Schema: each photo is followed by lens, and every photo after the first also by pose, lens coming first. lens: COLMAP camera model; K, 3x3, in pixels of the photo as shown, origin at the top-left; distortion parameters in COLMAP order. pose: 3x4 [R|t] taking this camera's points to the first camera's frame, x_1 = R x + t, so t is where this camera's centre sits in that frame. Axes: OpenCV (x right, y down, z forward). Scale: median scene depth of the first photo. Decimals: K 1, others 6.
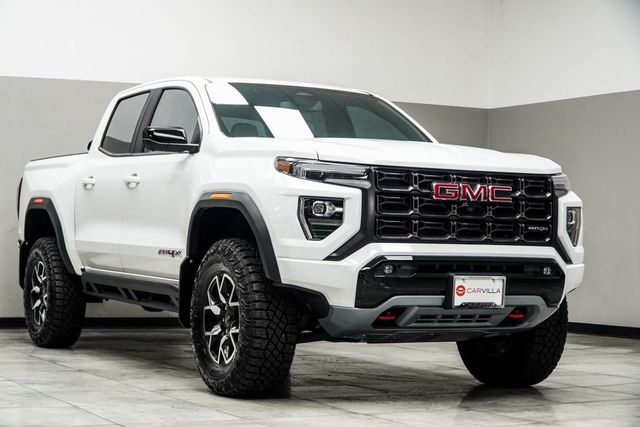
lens RADIAL K [[1186.9, 0, 317.0], [0, 1186.9, 216.7], [0, 0, 1]] dist [-0.004316, 0.000000]
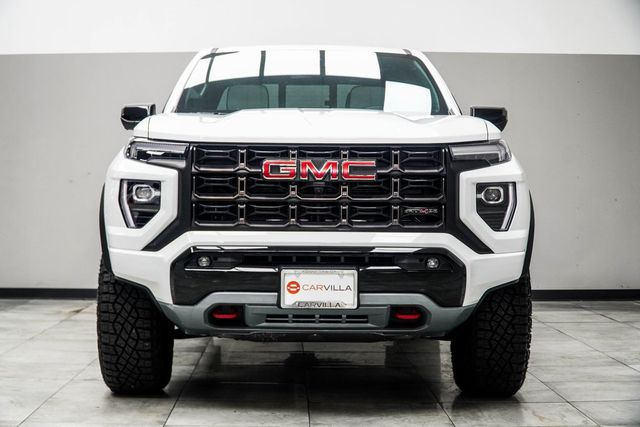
lens RADIAL K [[1039.5, 0, 323.5], [0, 1039.5, 215.5], [0, 0, 1]] dist [-0.021336, 0.000000]
pose [[0.900212, -0.006948, -0.435397, 0.457512], [0.020642, 0.999430, 0.026730, -0.007698], [0.434963, -0.033051, 0.899842, 0.345630]]
